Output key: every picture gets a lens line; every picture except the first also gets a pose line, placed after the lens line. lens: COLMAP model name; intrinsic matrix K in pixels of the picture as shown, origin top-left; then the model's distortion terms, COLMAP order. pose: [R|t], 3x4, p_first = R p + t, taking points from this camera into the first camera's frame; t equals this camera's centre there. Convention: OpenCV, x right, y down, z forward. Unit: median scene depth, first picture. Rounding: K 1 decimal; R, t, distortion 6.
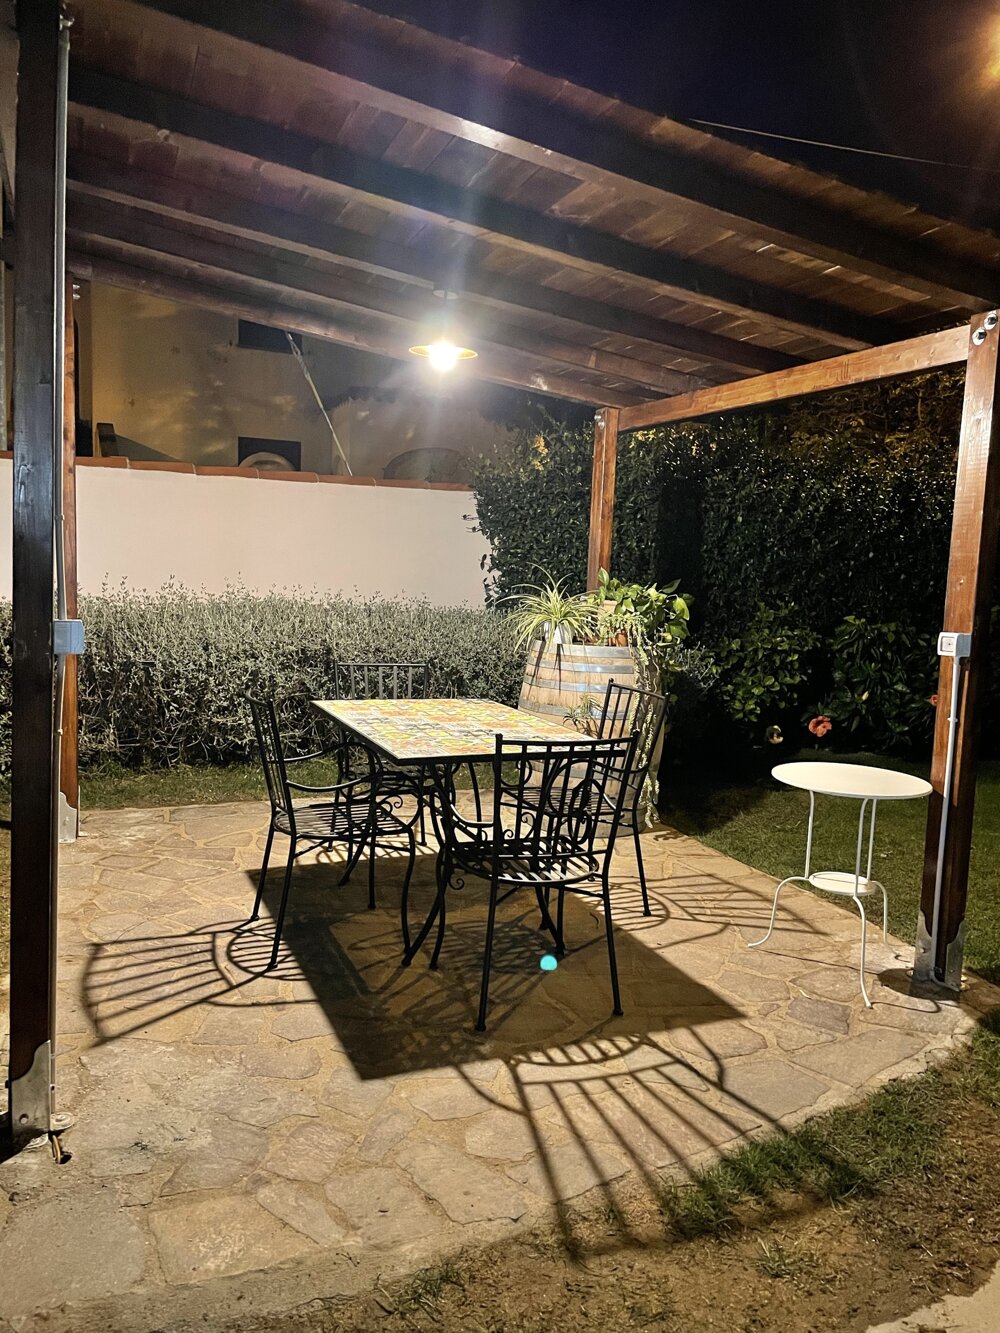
lens RADIAL K [[1009.6, 0, 542.1], [0, 1009.6, 666.1], [0, 0, 1]] dist [0.076469, -0.096194]
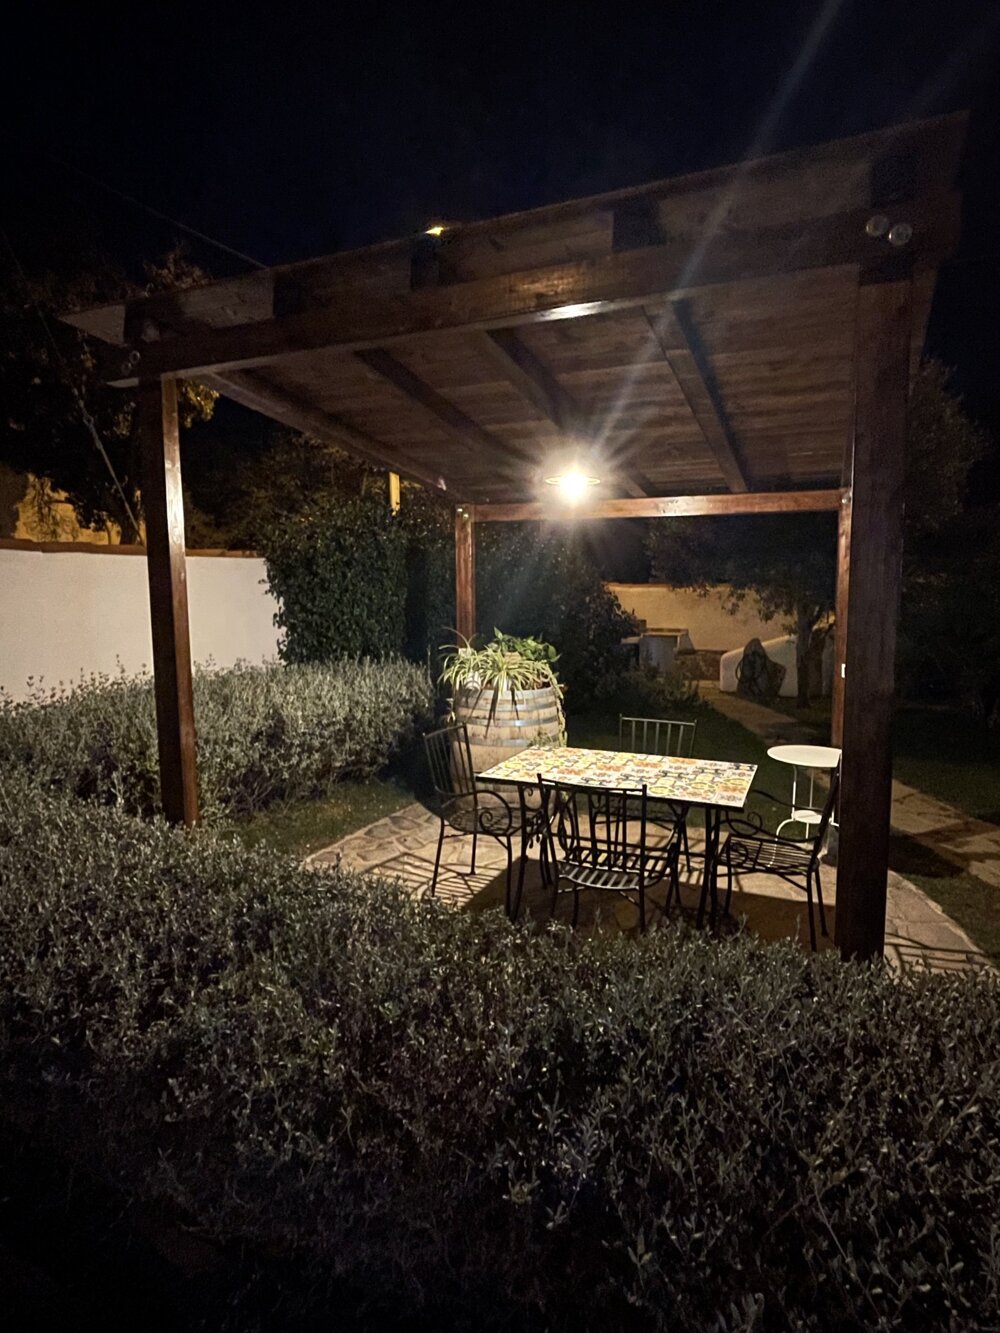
lens RADIAL K [[750.5, 0, 500.0], [0, 750.5, 666.5], [0, 0, 1]] dist [0.001319, 0.000194]
pose [[0.733243, -0.112196, 0.670646, -0.901647], [0.093931, 0.993550, 0.063518, -0.164573], [-0.673447, 0.016420, 0.739053, 0.420801]]
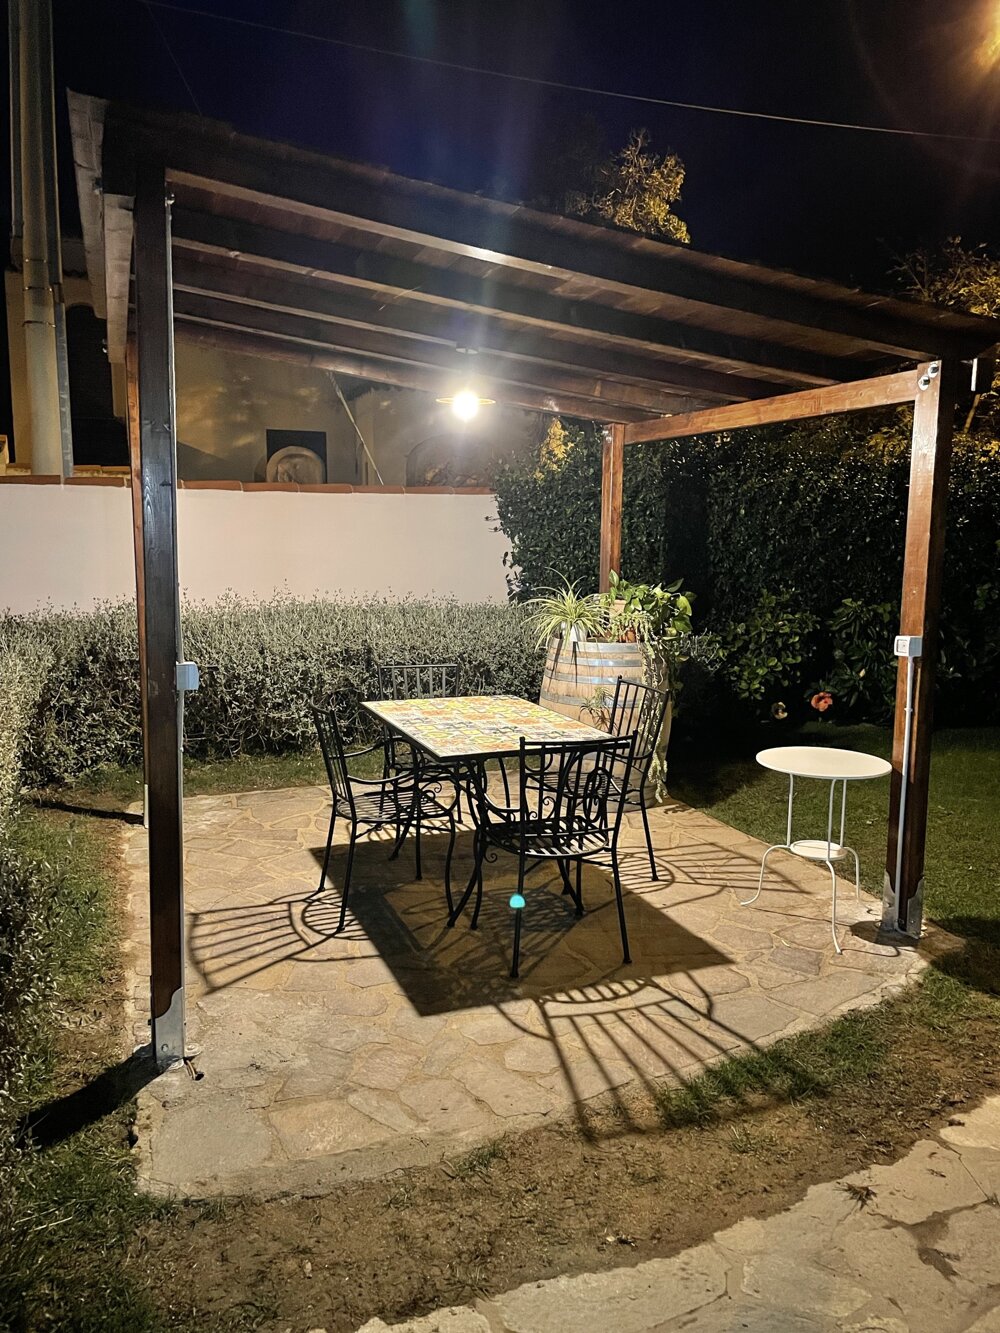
lens RADIAL K [[1009.6, 0, 542.1], [0, 1009.6, 666.1], [0, 0, 1]] dist [0.076469, -0.096194]
pose [[0.999334, -0.026442, -0.025146, 0.011364], [0.027259, 0.999093, 0.032723, -0.046389], [0.024258, -0.033387, 0.999148, -0.175423]]
